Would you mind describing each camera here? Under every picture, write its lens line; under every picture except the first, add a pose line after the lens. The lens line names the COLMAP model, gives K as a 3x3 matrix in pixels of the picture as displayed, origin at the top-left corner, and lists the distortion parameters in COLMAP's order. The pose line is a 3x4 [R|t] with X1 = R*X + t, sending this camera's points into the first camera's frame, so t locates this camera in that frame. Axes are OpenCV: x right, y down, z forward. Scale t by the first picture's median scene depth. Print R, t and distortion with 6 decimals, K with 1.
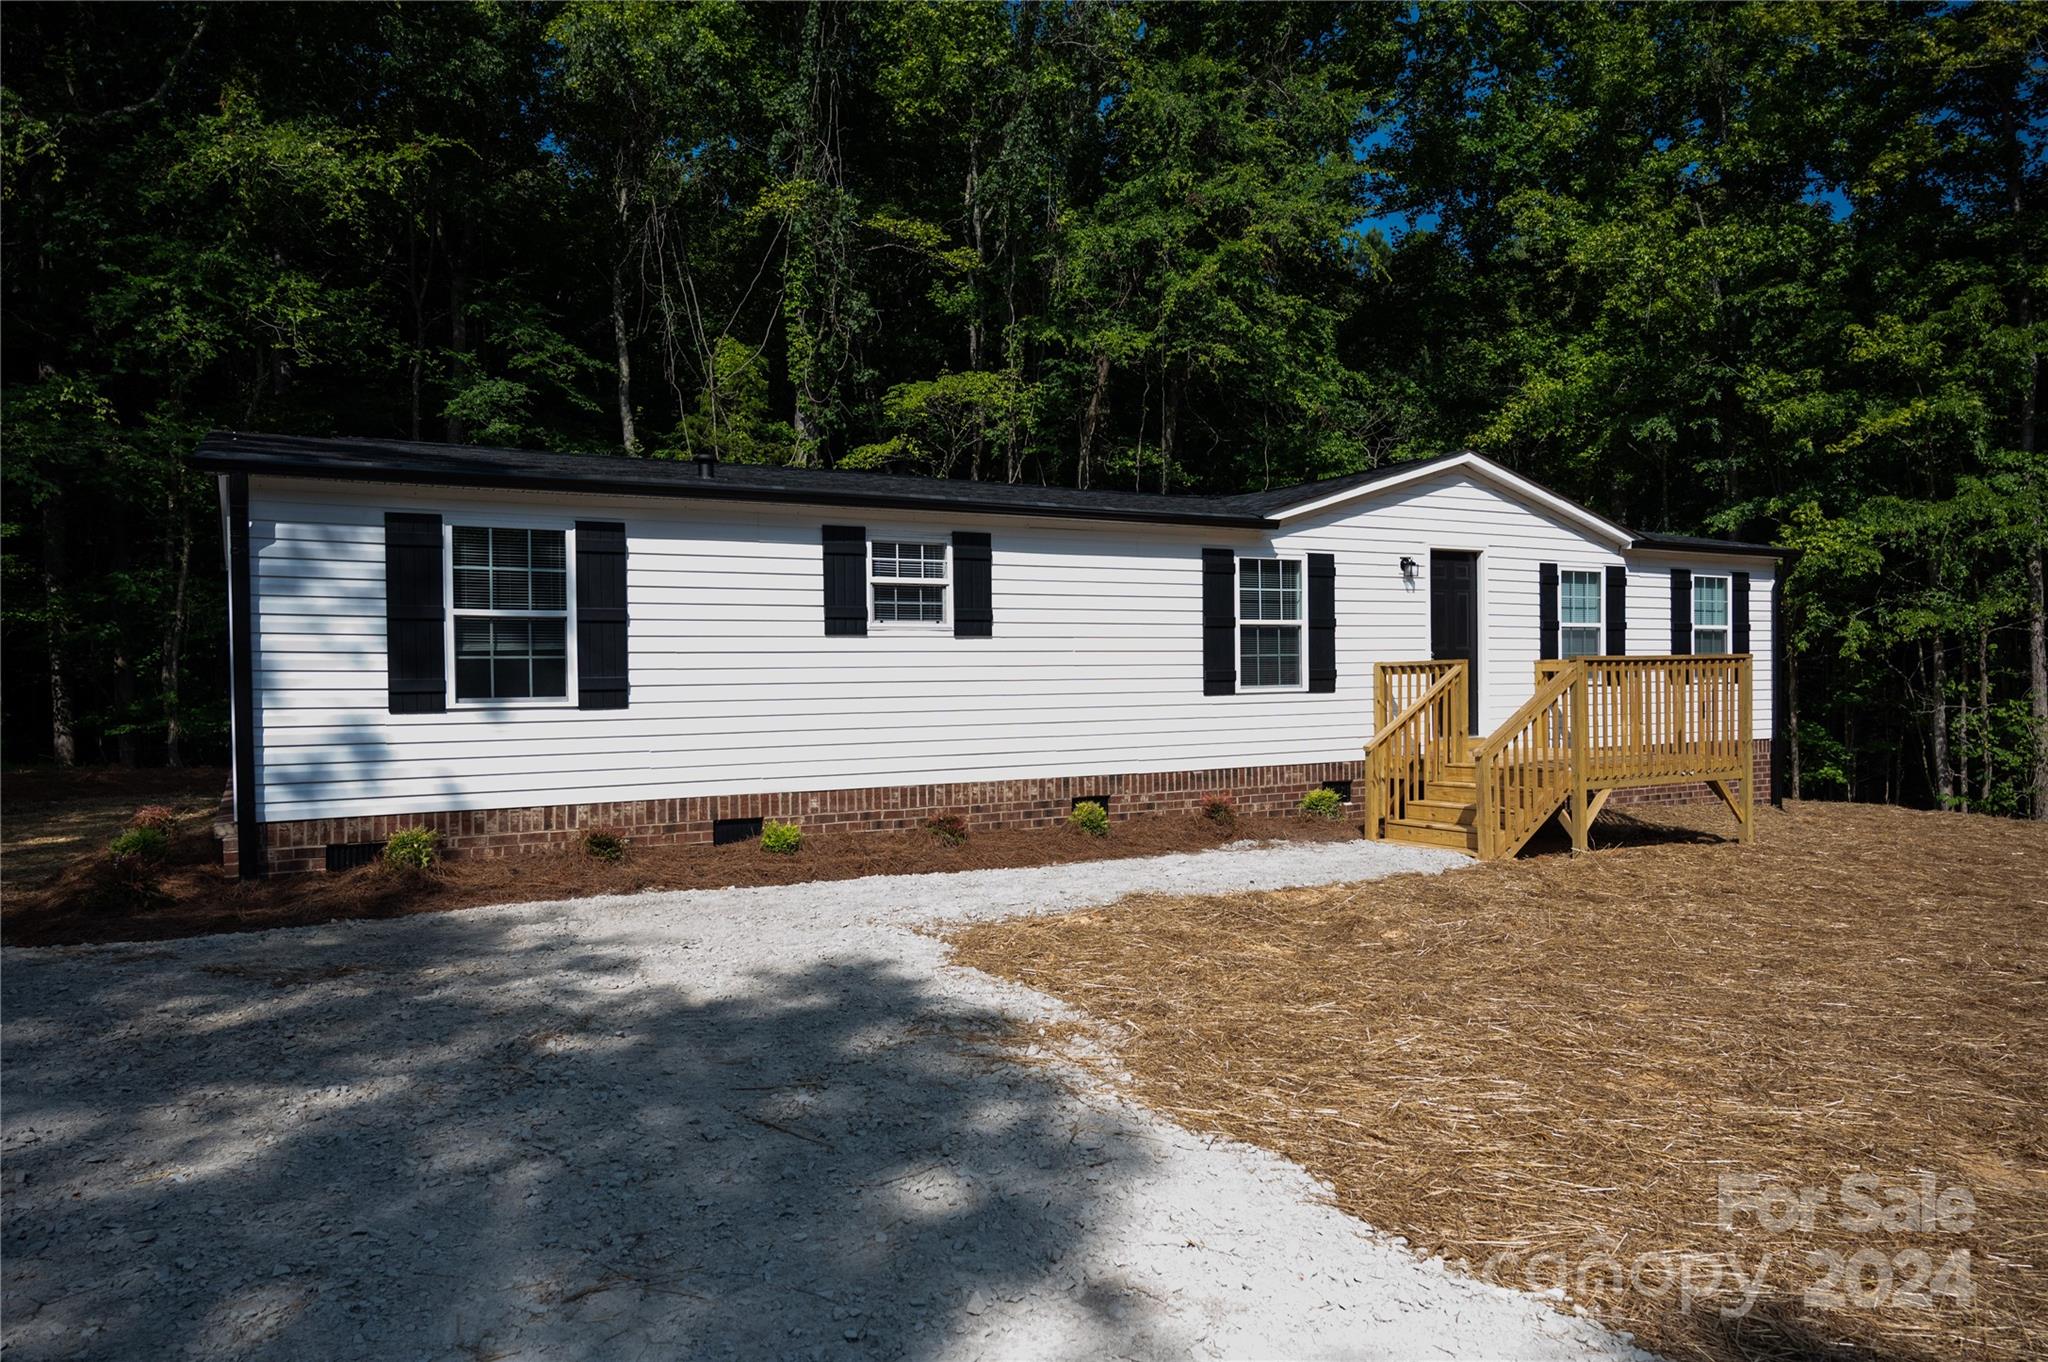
lens RADIAL K [[1345.2, 0, 1025.7], [0, 1345.2, 696.3], [0, 0, 1]] dist [-0.001862, 0.001536]
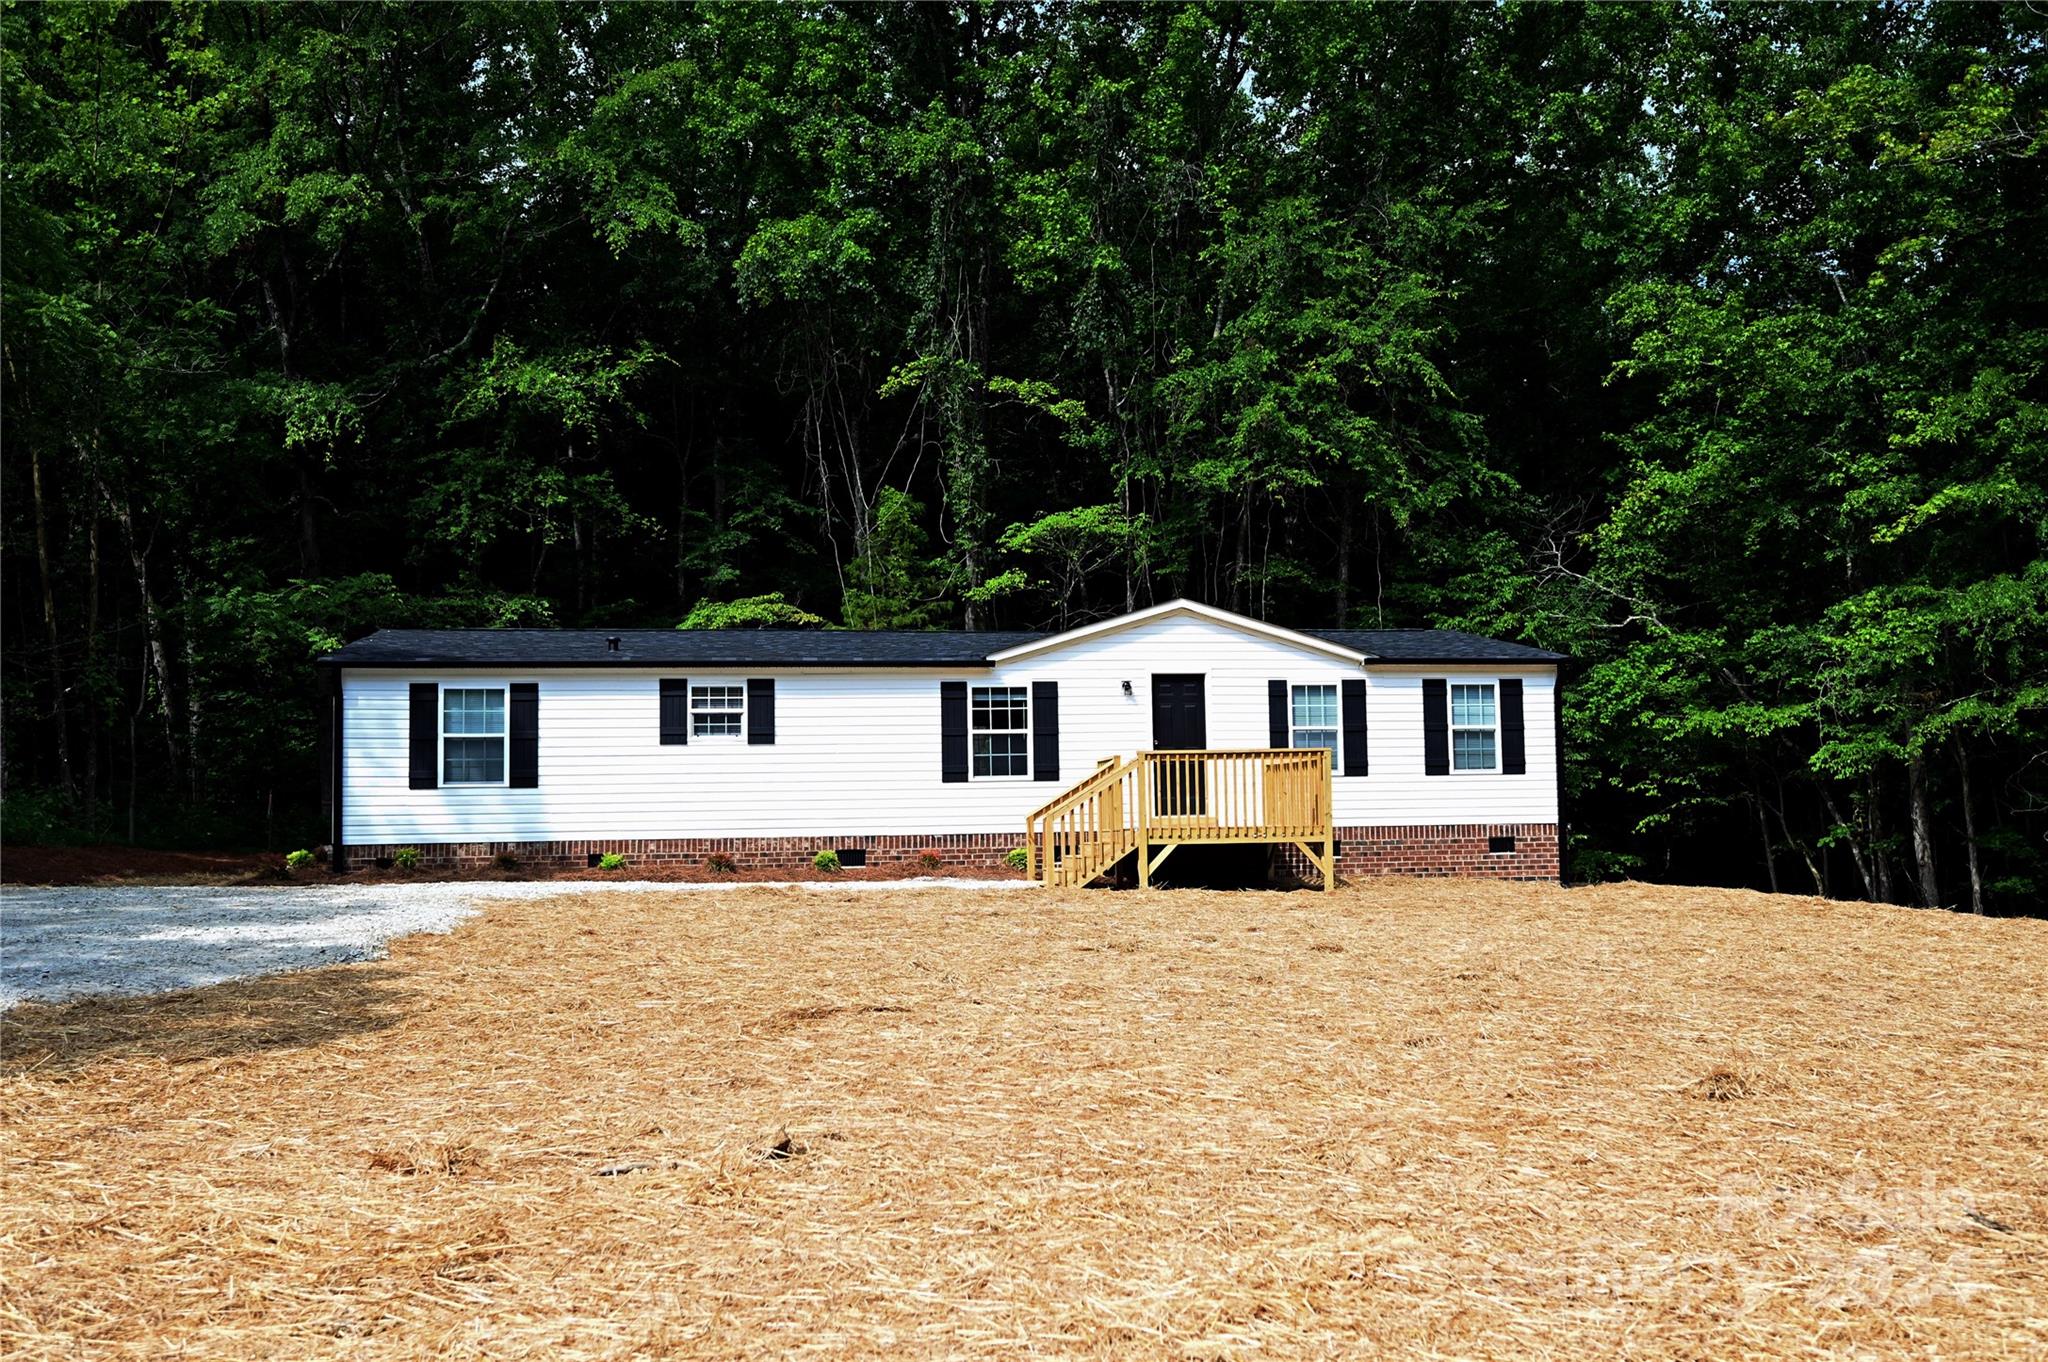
lens RADIAL K [[1762.4, 0, 1023.8], [0, 1762.4, 672.0], [0, 0, 1]] dist [0.014878, 0.004261]
pose [[0.940045, -0.031702, -0.339573, 0.859923], [-0.000098, 0.995645, -0.093222, 0.057480], [0.341050, 0.087667, 0.935949, -0.755298]]
